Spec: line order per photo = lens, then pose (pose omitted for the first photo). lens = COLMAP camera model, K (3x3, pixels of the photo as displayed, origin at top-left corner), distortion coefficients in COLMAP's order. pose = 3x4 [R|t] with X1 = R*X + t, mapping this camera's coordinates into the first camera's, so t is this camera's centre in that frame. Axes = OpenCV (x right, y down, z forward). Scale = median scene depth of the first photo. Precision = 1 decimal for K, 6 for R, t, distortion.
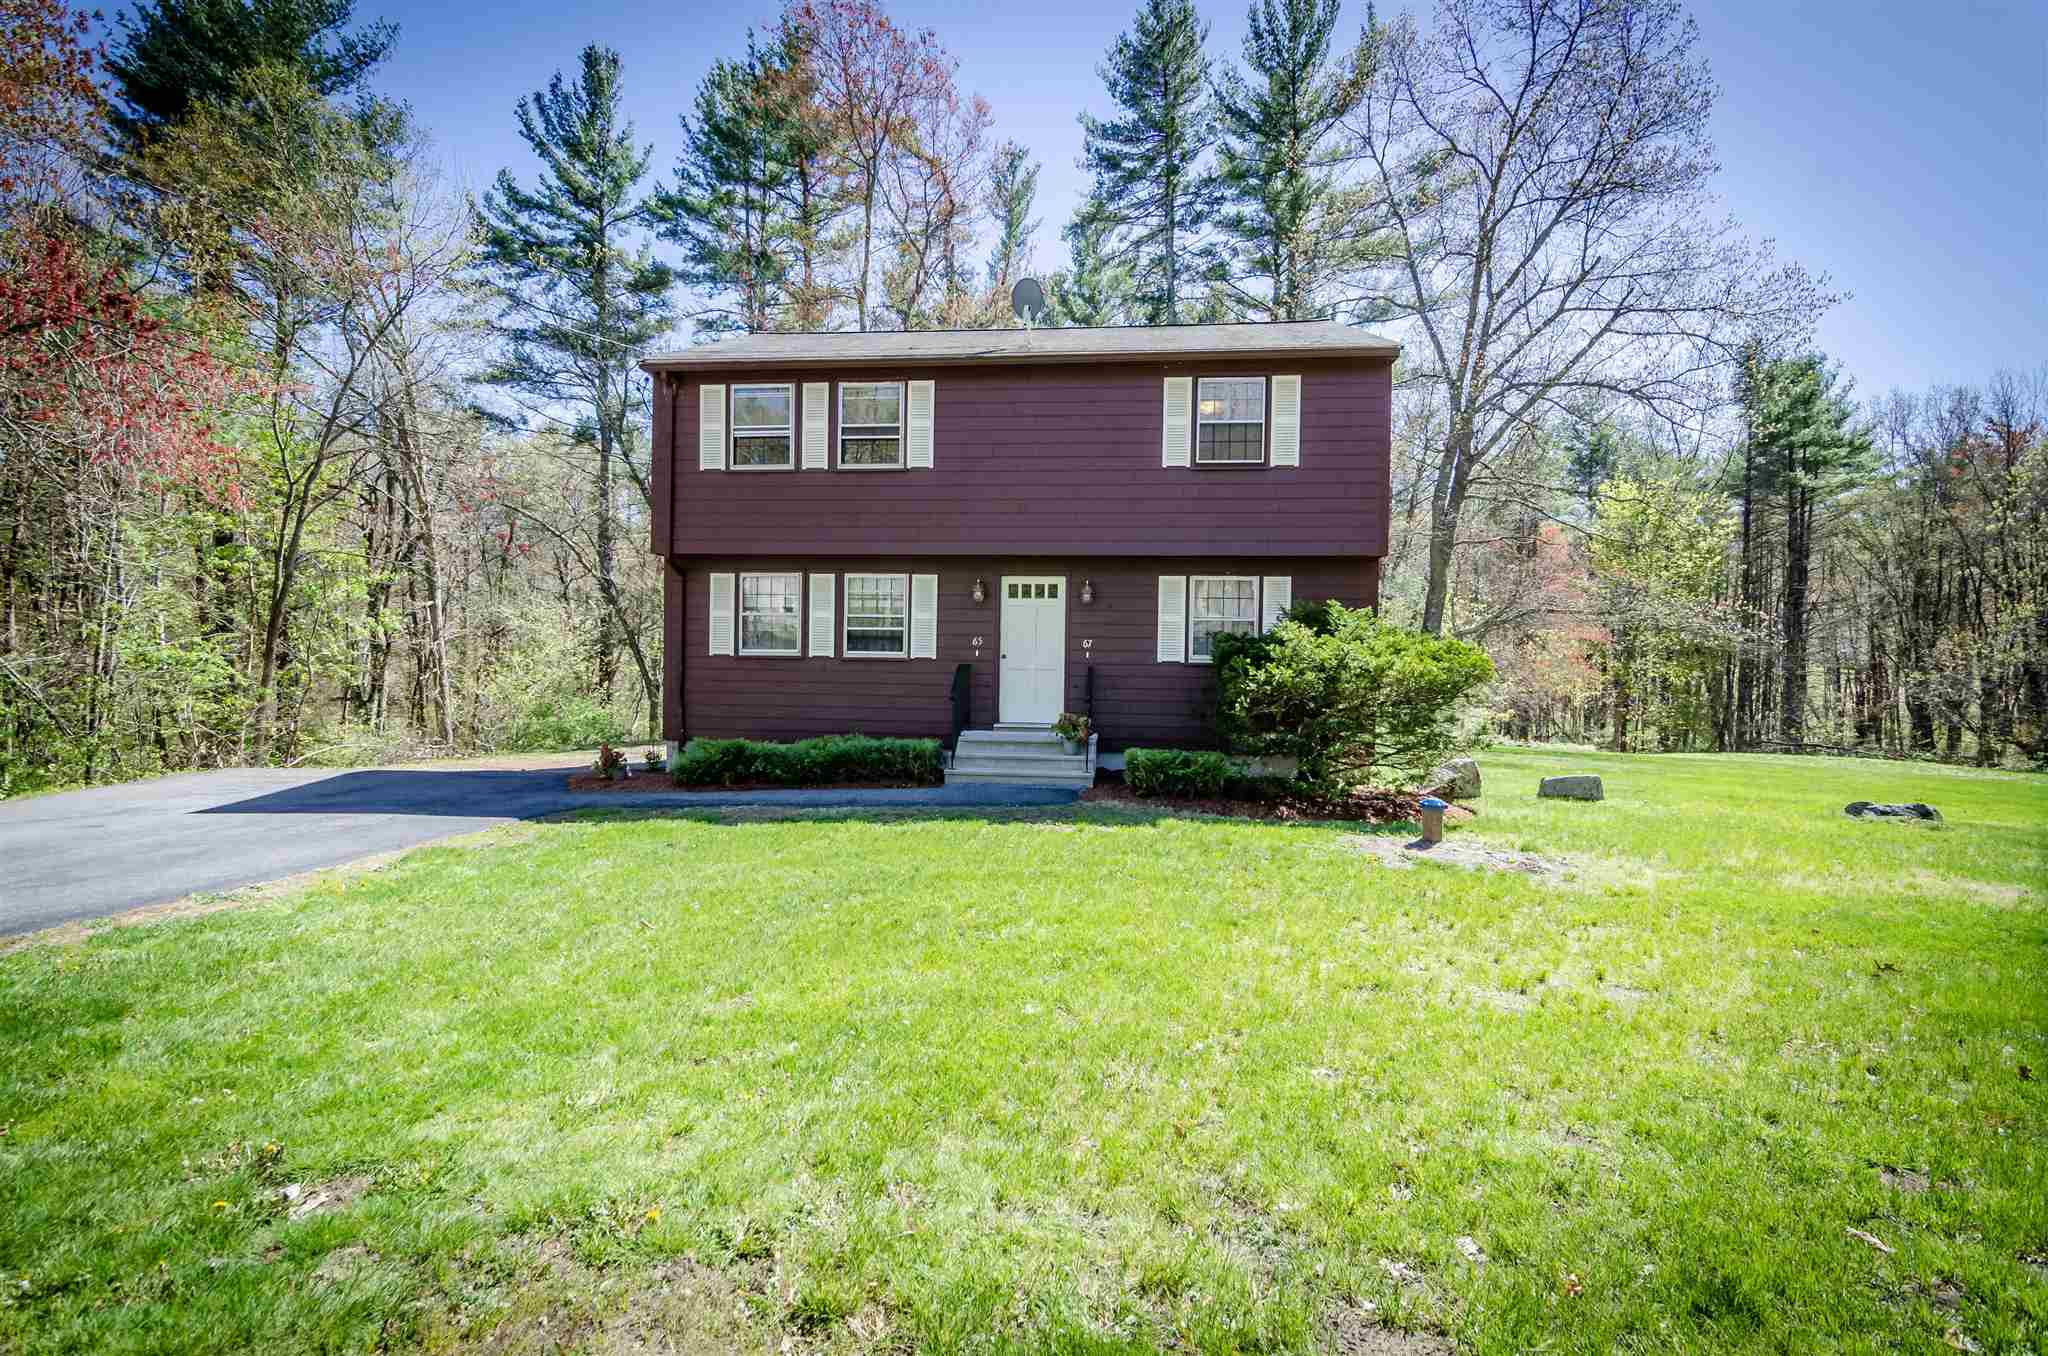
lens RADIAL K [[986.3, 0, 1024.0], [0, 986.3, 678.0], [0, 0, 1]] dist [-0.004497, -0.000487]
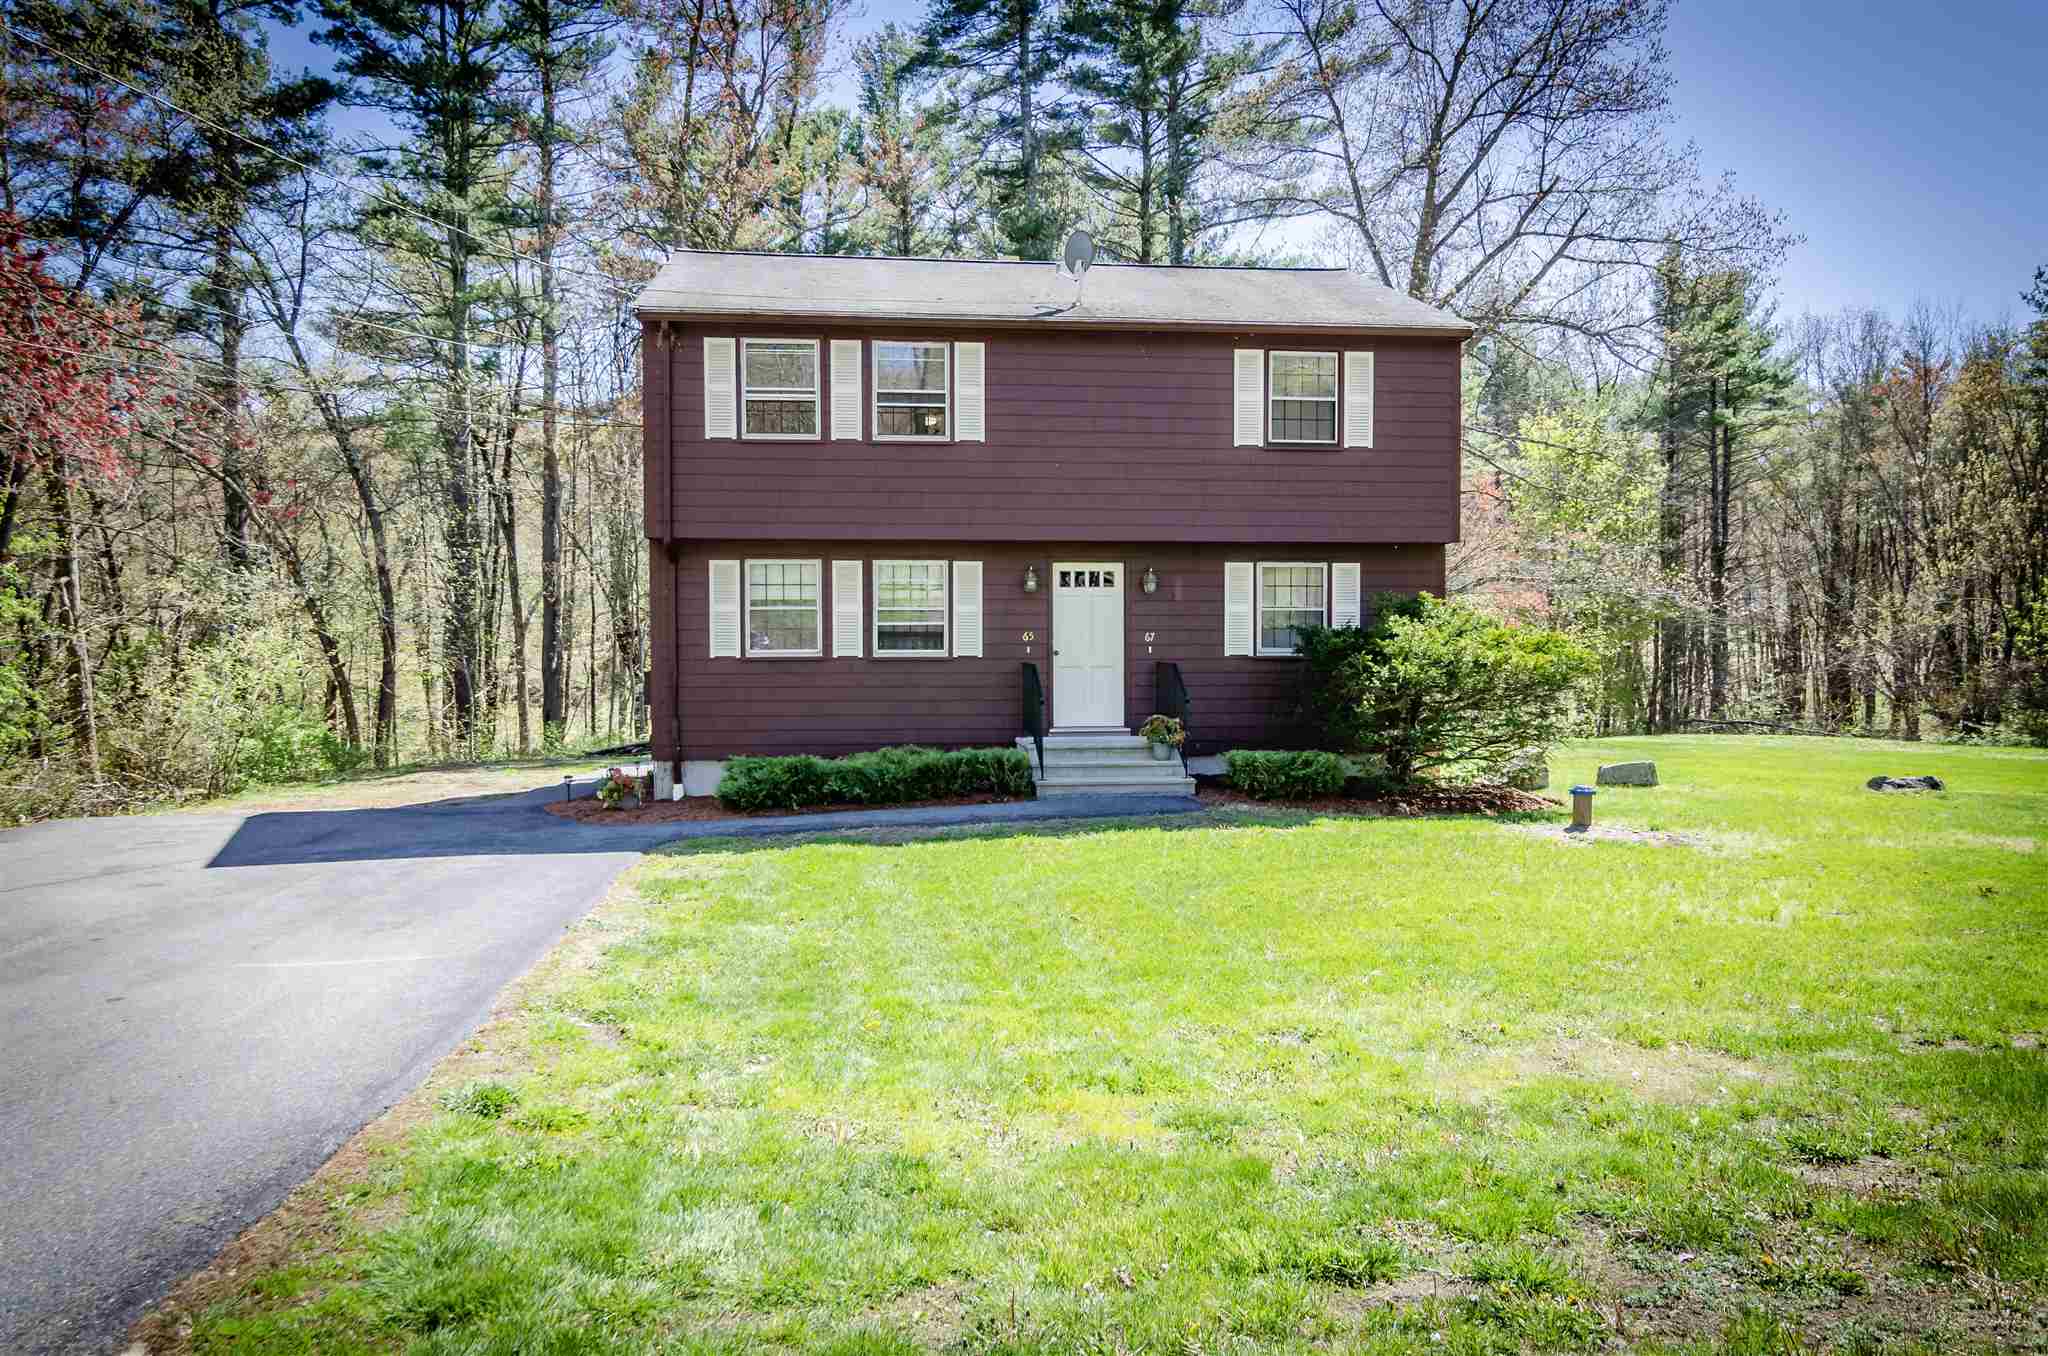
lens RADIAL K [[1393.4, 0, 1024.0], [0, 1393.4, 678.0], [0, 0, 1]] dist [-0.004455, -0.002927]
pose [[0.974661, -0.023694, 0.222430, -0.330514], [0.020249, 0.999637, 0.017757, -0.022150], [-0.222770, -0.012803, 0.974787, -0.221998]]
